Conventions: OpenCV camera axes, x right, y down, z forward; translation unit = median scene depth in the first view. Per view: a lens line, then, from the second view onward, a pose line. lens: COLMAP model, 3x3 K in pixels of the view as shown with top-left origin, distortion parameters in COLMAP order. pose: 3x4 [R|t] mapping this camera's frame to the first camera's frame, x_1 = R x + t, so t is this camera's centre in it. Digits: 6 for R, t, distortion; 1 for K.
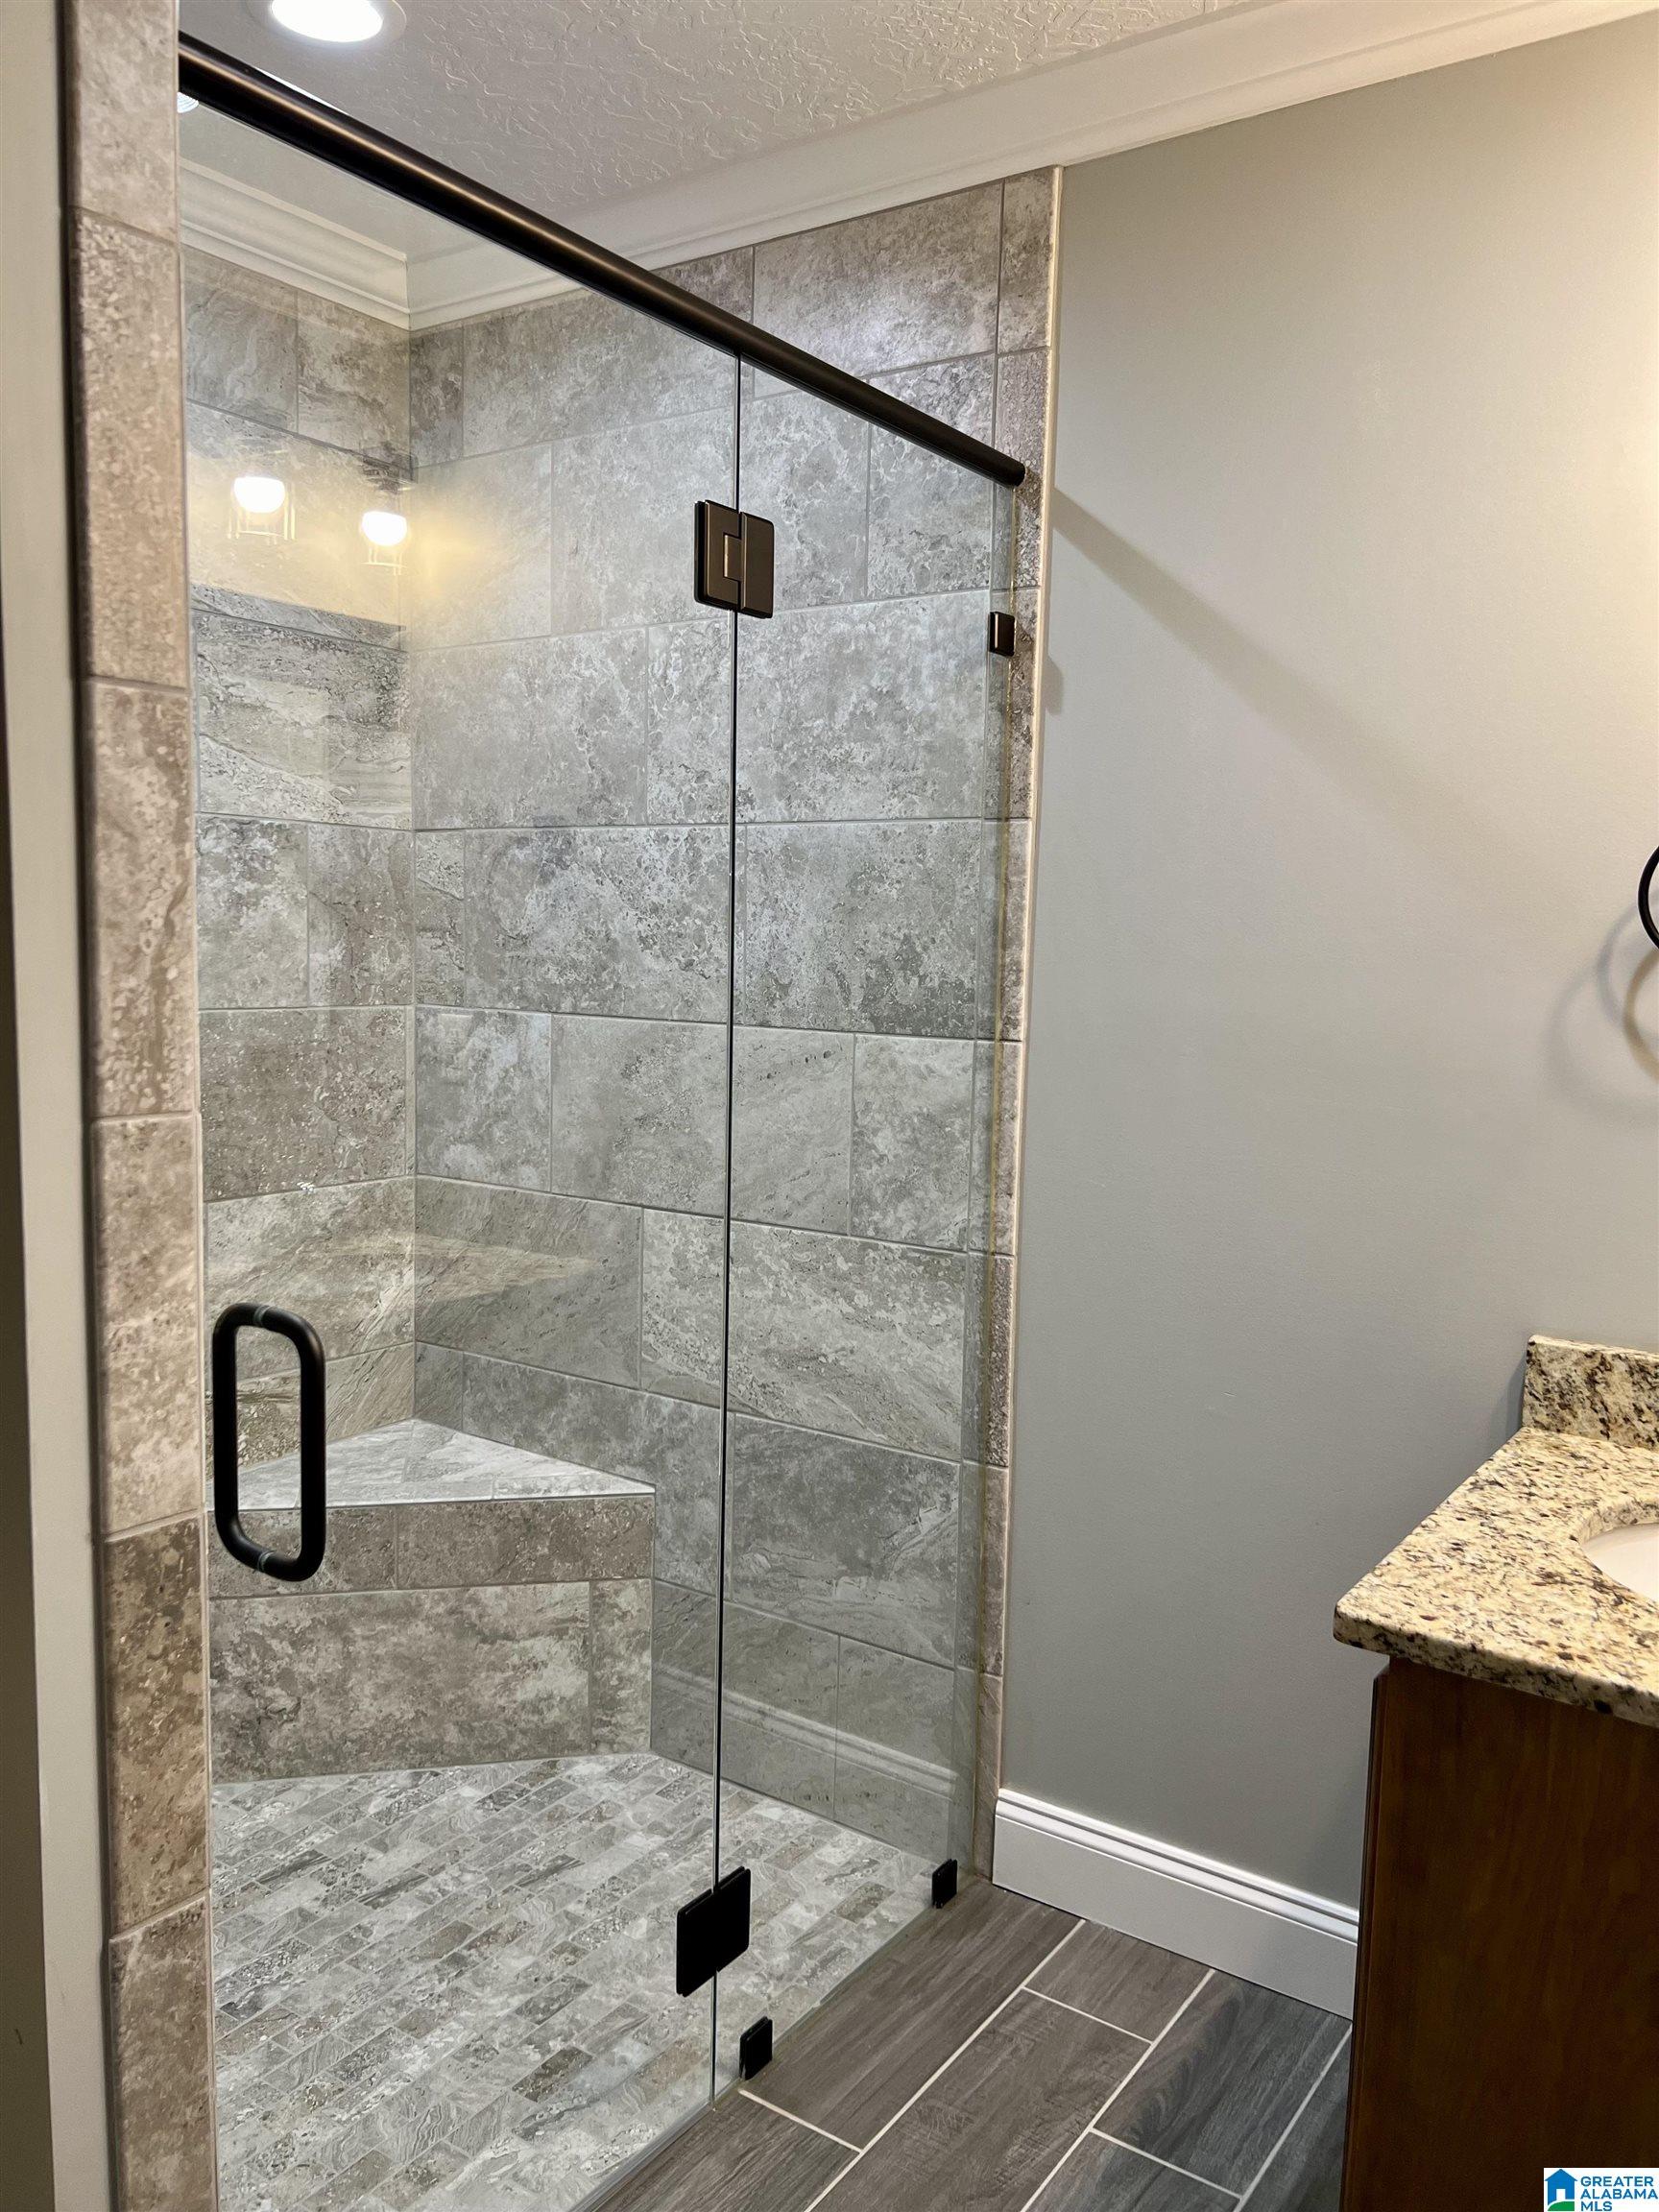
lens RADIAL K [[1665.0, 0, 829.5], [0, 1665.0, 1106.0], [0, 0, 1]] dist [0.061484, -0.091984]
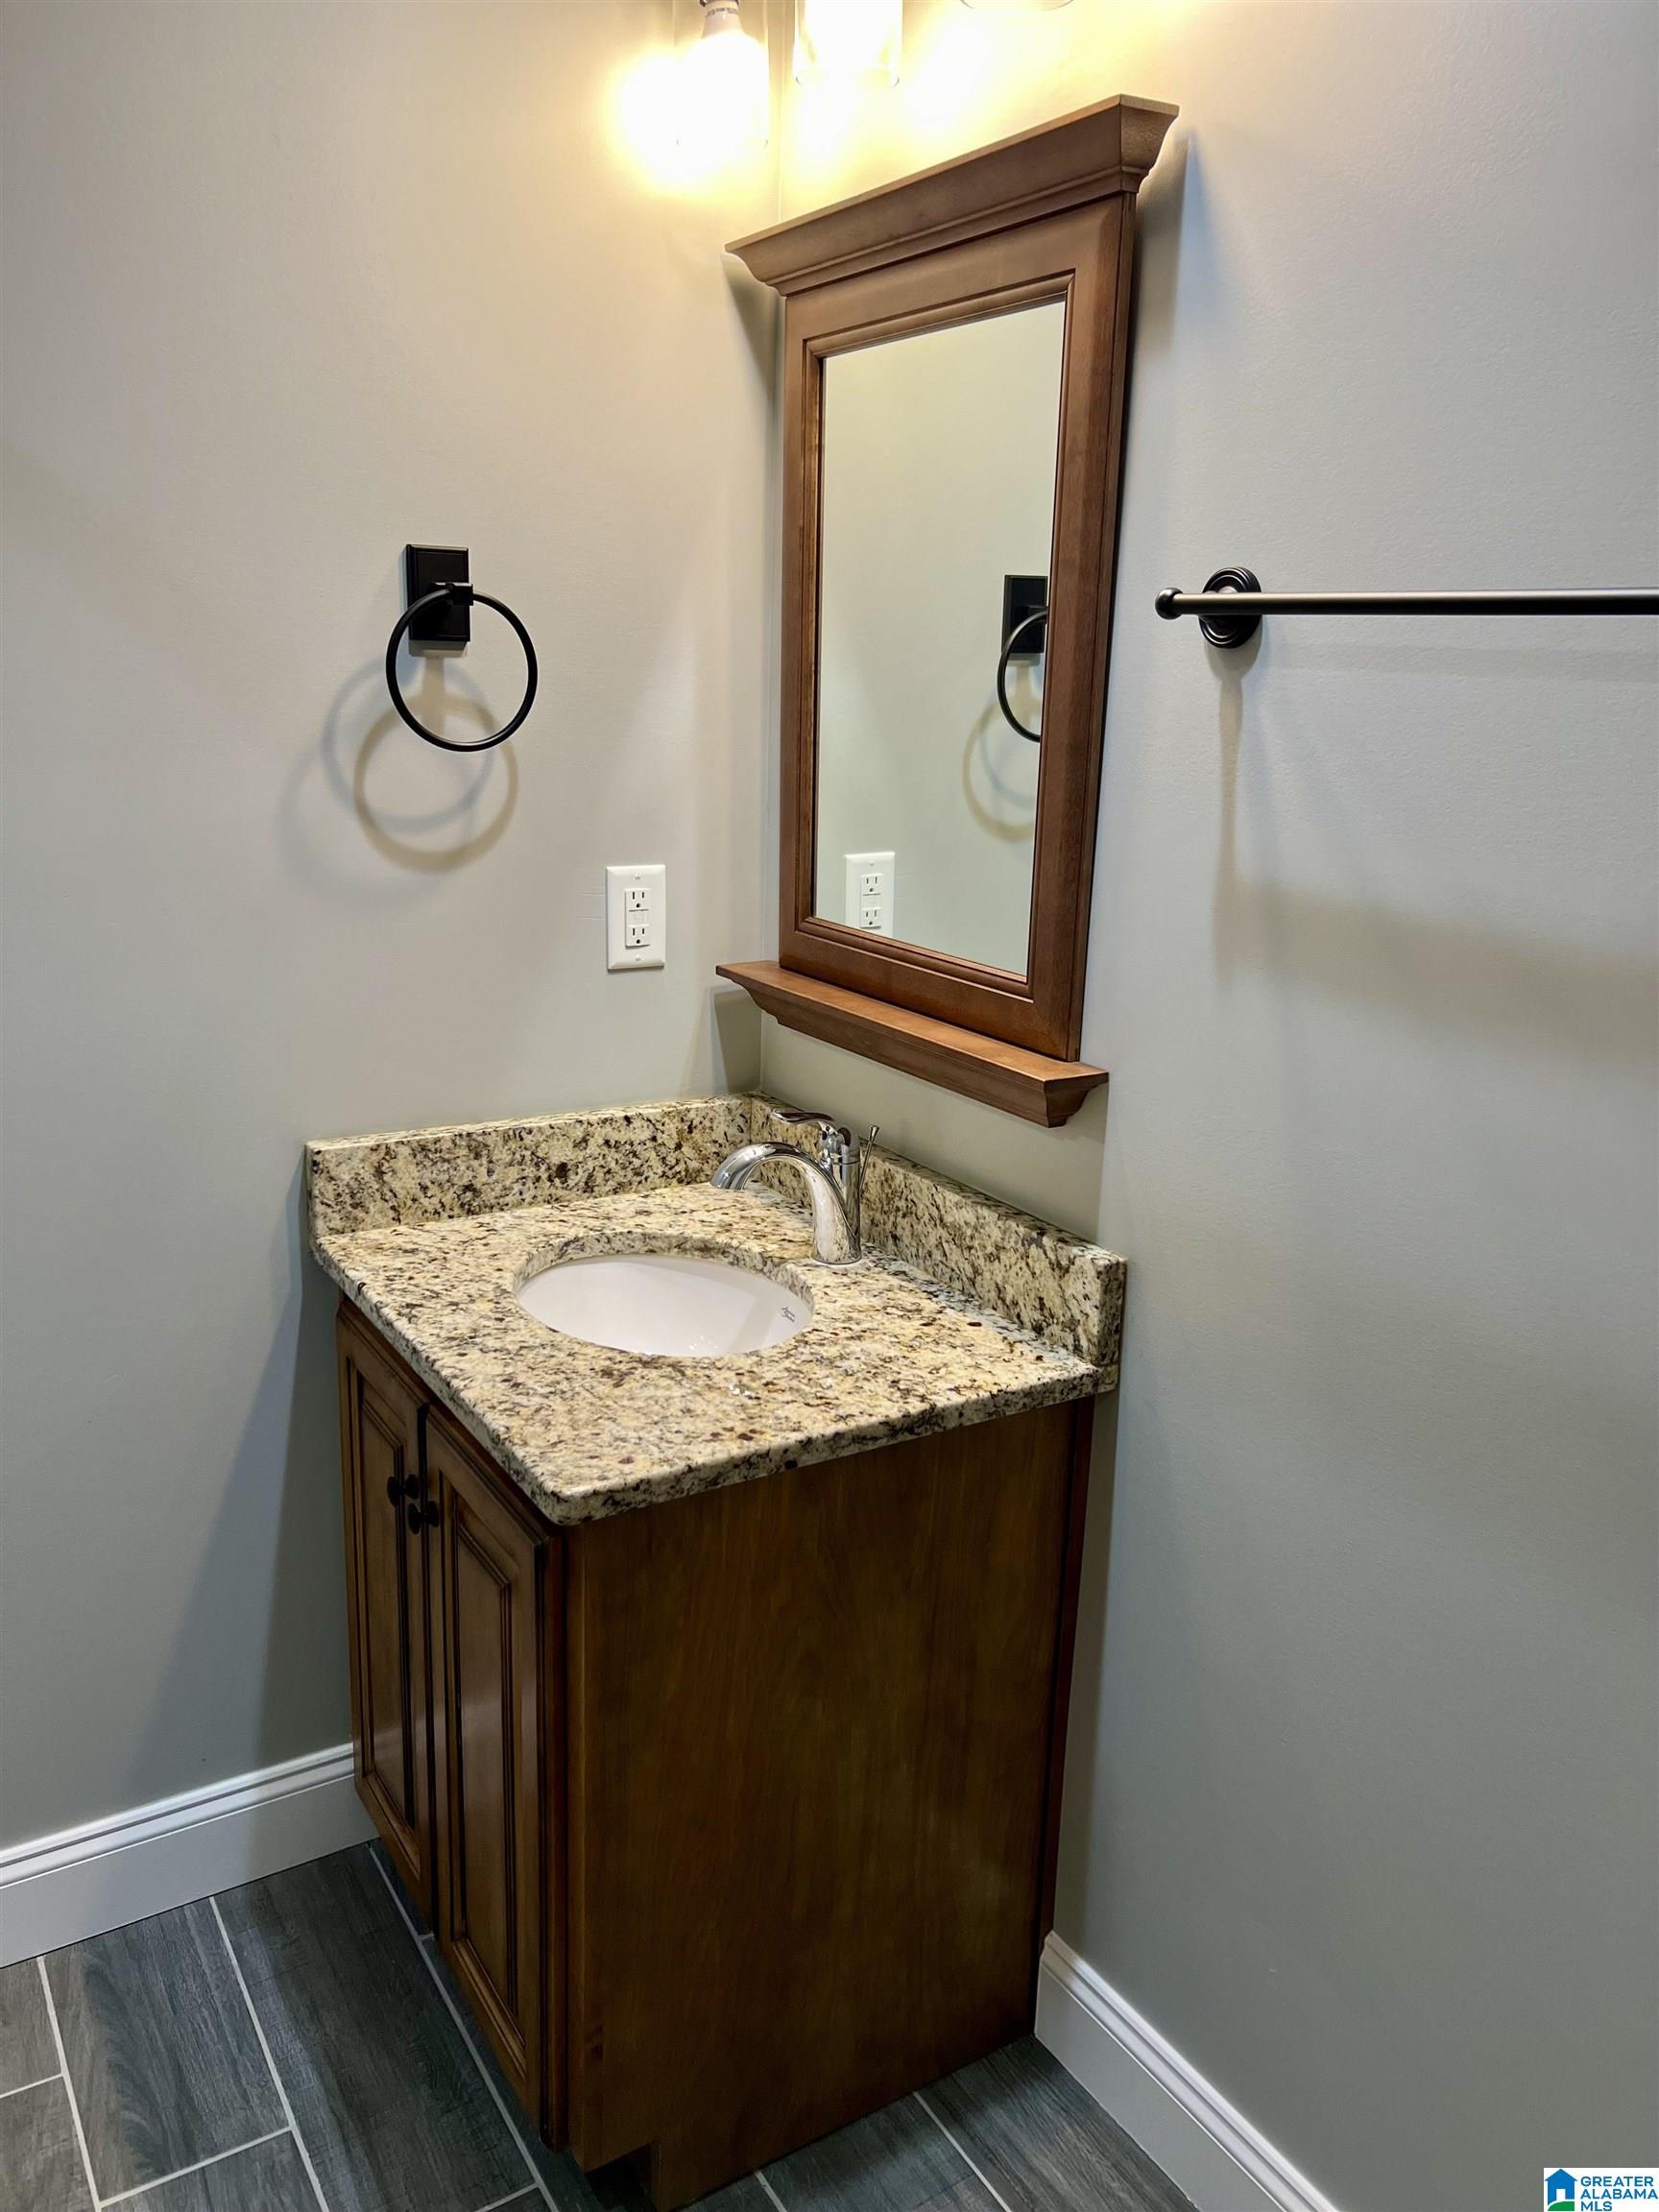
lens RADIAL K [[1665.0, 0, 829.5], [0, 1665.0, 1106.0], [0, 0, 1]] dist [0.061484, -0.091984]
pose [[0.385112, -0.249446, 0.888519, -0.316674], [0.066547, 0.967778, 0.242854, -0.098303], [-0.920468, -0.034398, 0.389302, 0.379044]]
